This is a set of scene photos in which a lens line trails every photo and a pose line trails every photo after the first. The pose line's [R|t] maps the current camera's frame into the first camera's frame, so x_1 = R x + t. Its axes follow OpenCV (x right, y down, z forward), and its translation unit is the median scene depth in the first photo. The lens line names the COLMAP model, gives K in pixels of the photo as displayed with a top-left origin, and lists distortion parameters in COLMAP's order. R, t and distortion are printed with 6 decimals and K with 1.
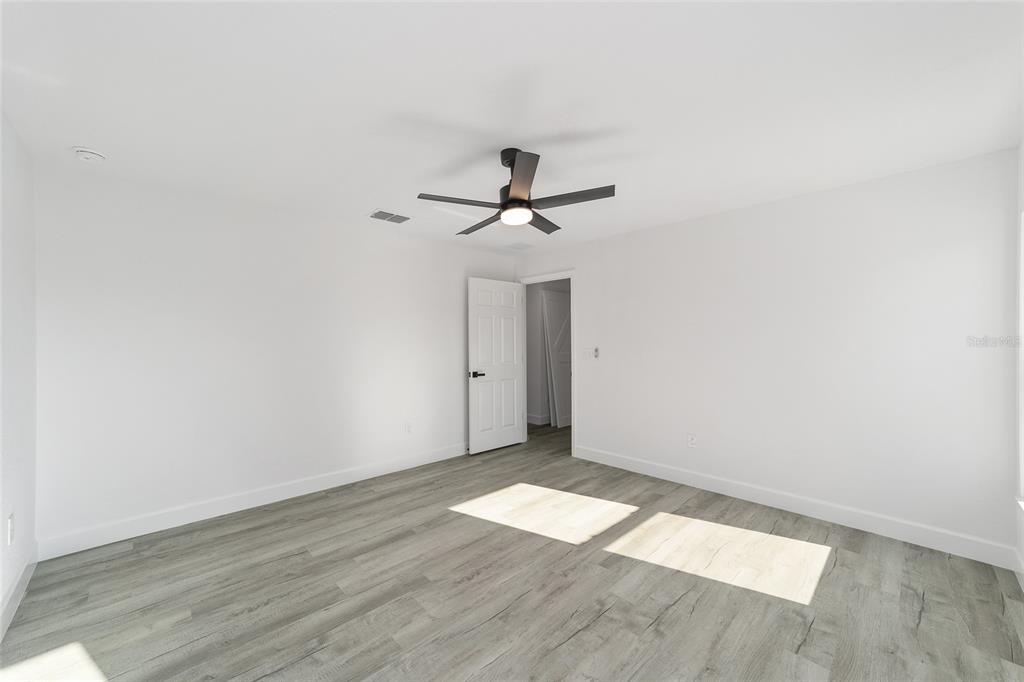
lens RADIAL K [[390.4, 0, 512.0], [0, 390.4, 341.0], [0, 0, 1]] dist [-0.011171, 0.008419]
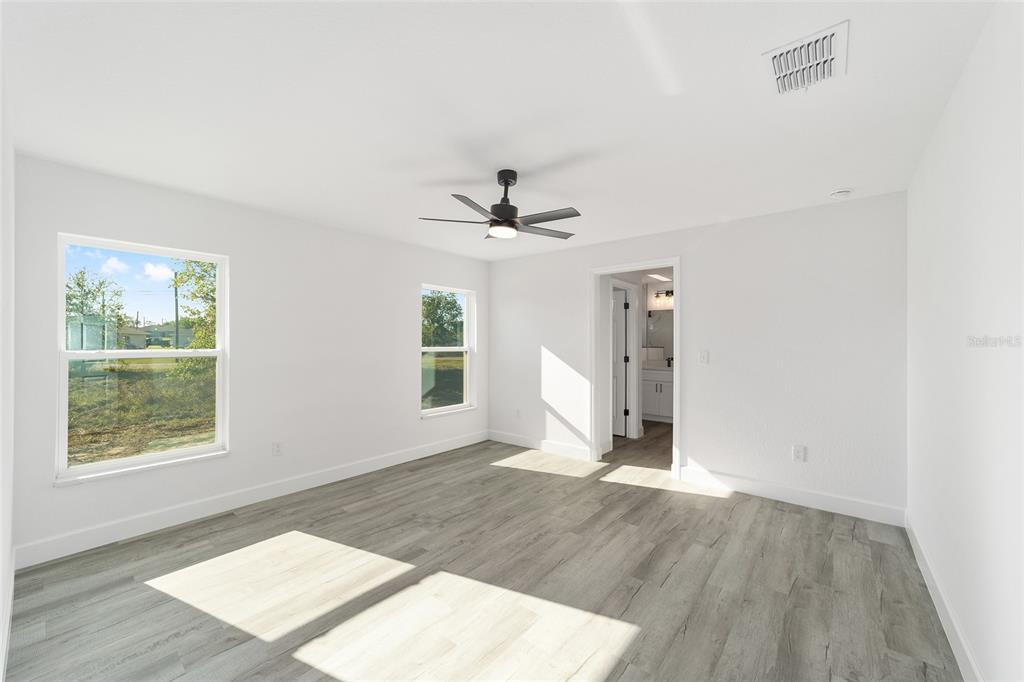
lens RADIAL K [[390.4, 0, 512.0], [0, 390.4, 341.0], [0, 0, 1]] dist [-0.011171, 0.008419]
pose [[-0.993034, 0.001145, -0.117821, 0.120707], [0.001487, 0.999995, -0.002815, -0.001714], [0.117817, -0.002971, -0.993031, 2.139314]]
